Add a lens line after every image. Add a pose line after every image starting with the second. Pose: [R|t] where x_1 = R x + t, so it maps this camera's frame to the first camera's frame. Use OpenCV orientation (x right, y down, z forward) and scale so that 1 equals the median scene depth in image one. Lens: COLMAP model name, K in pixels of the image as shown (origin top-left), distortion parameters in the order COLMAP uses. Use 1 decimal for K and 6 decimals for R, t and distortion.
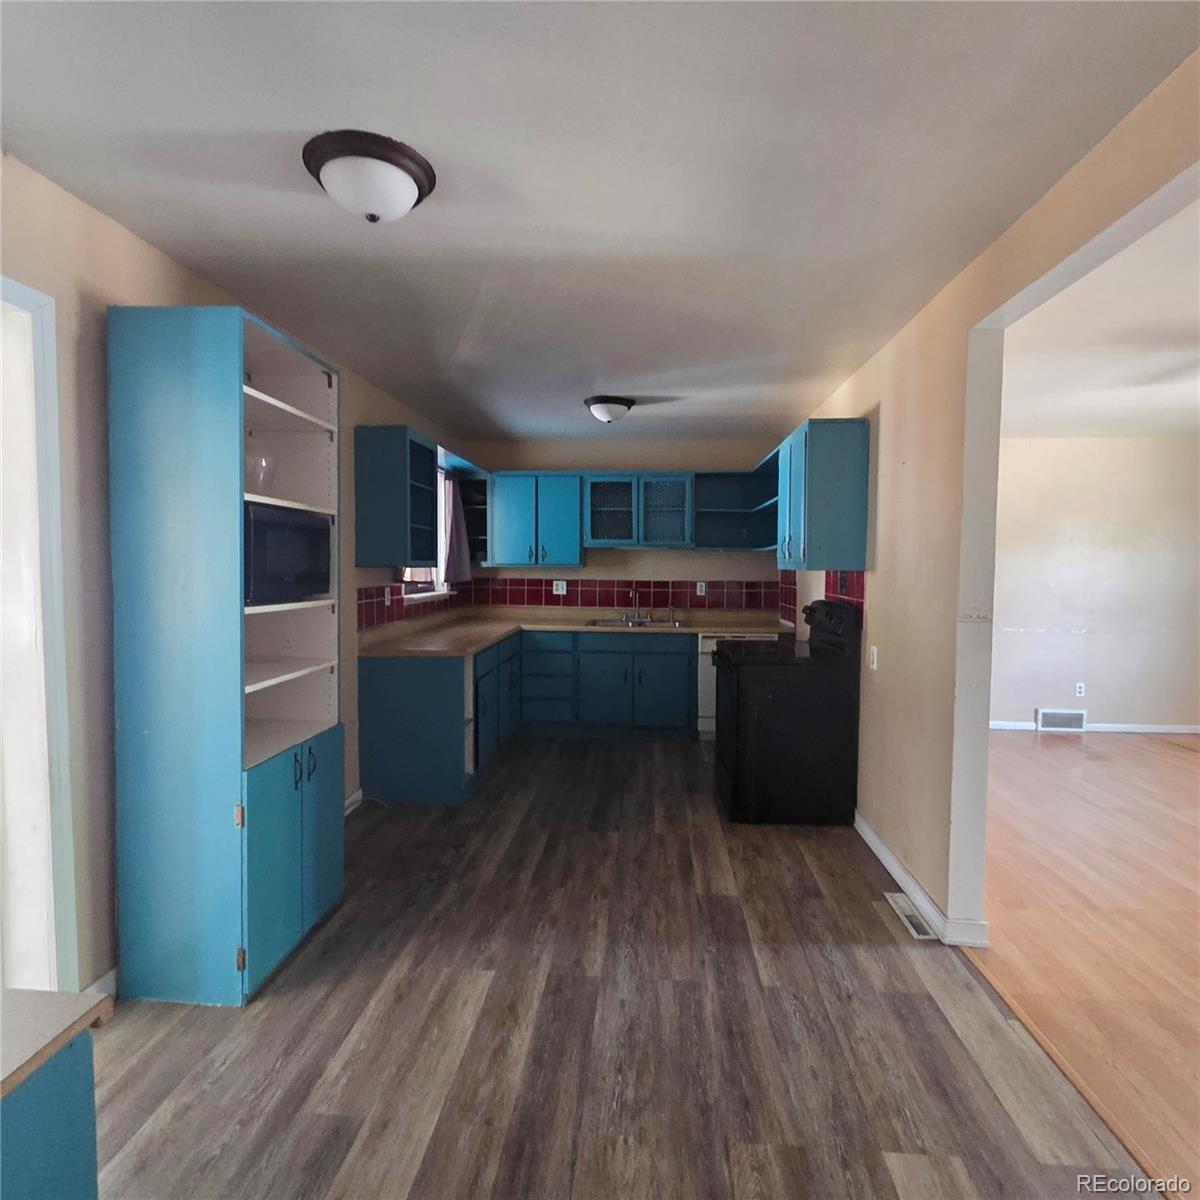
lens RADIAL K [[656.9, 0, 604.2], [0, 656.9, 592.9], [0, 0, 1]] dist [0.004678, -0.004958]
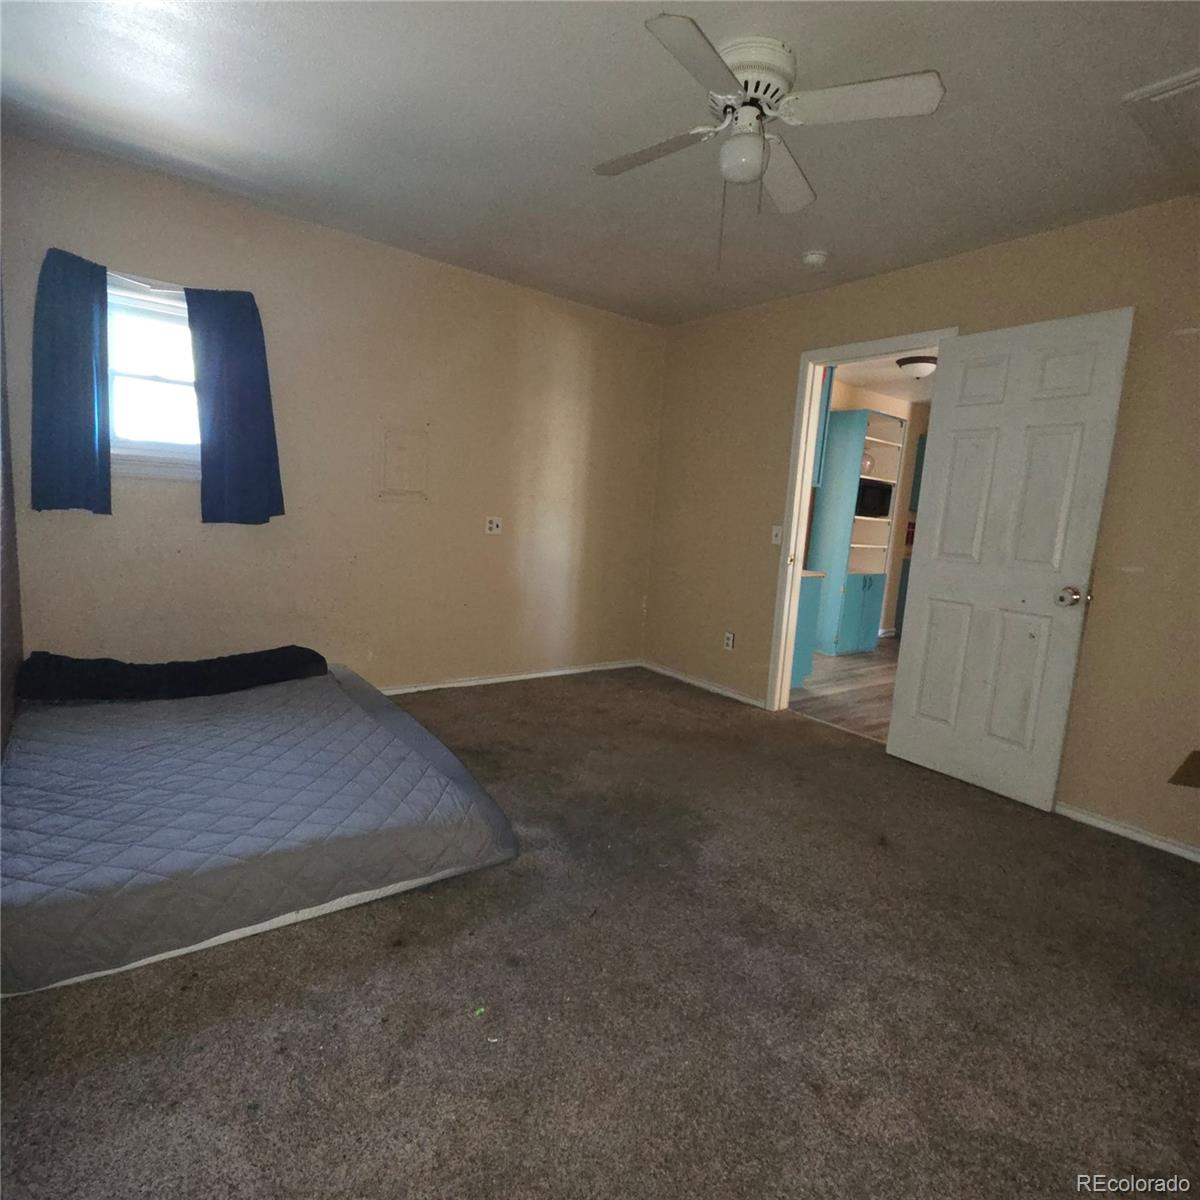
lens RADIAL K [[656.9, 0, 600.8], [0, 656.9, 597.8], [0, 0, 1]] dist [0.004678, -0.004958]
pose [[0.657501, 0.140553, -0.740228, 0.609176], [-0.099614, 0.990038, 0.099505, 0.137547], [0.746840, 0.008313, 0.664952, -1.174430]]
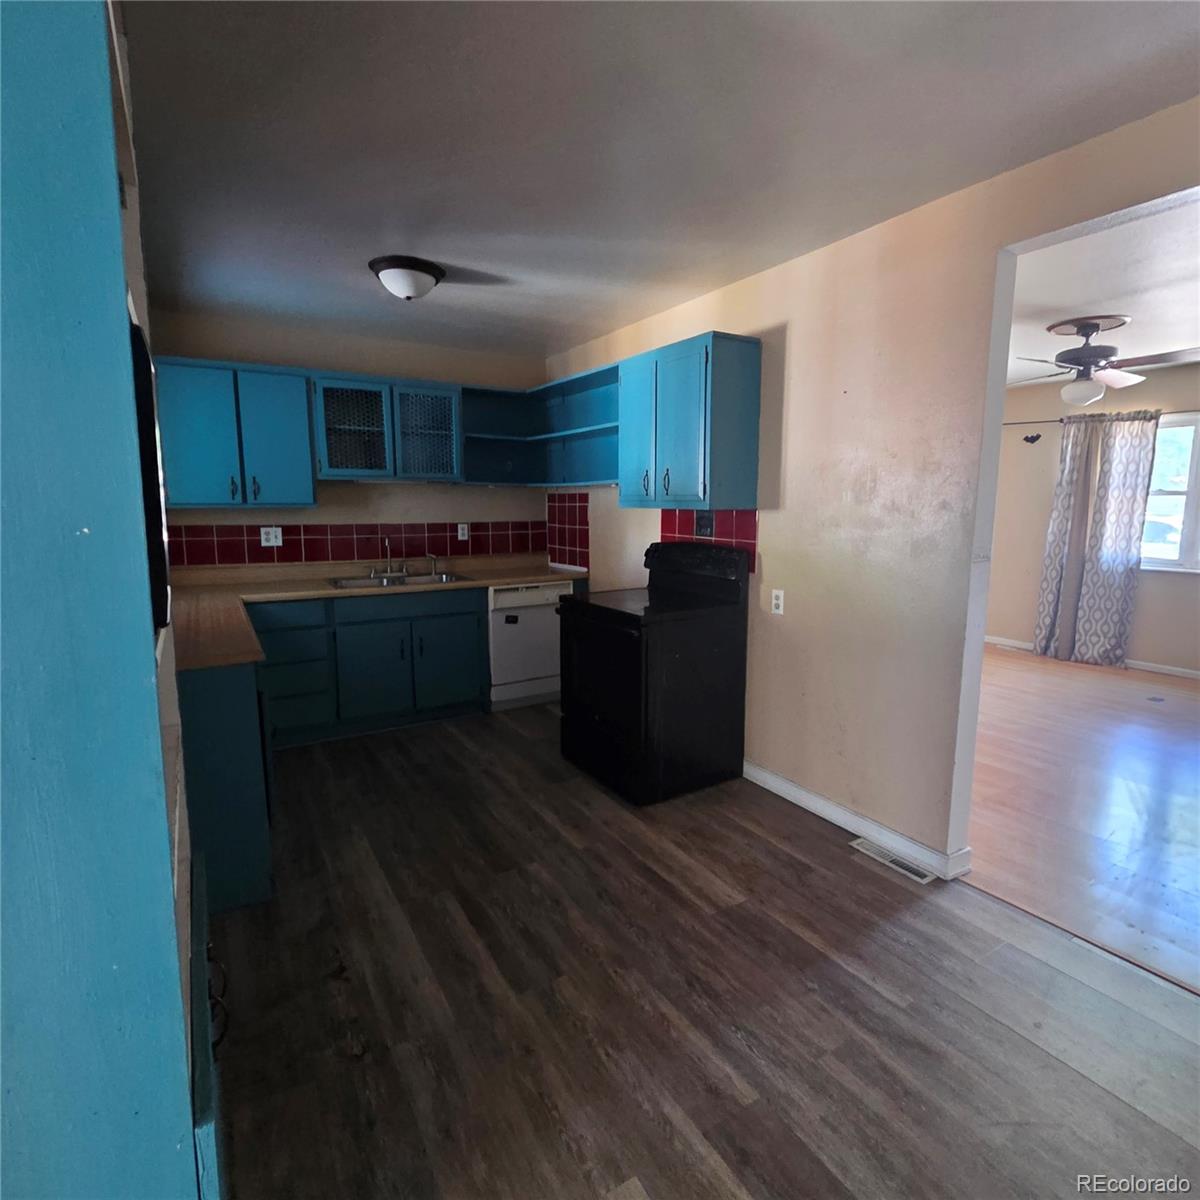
lens RADIAL K [[656.9, 0, 607.0], [0, 656.9, 594.7], [0, 0, 1]] dist [0.004678, -0.004958]
pose [[0.811422, -0.086458, 0.578031, -0.381076], [0.028718, 0.993702, 0.108317, -0.024606], [-0.583755, -0.071290, 0.808794, 0.431183]]
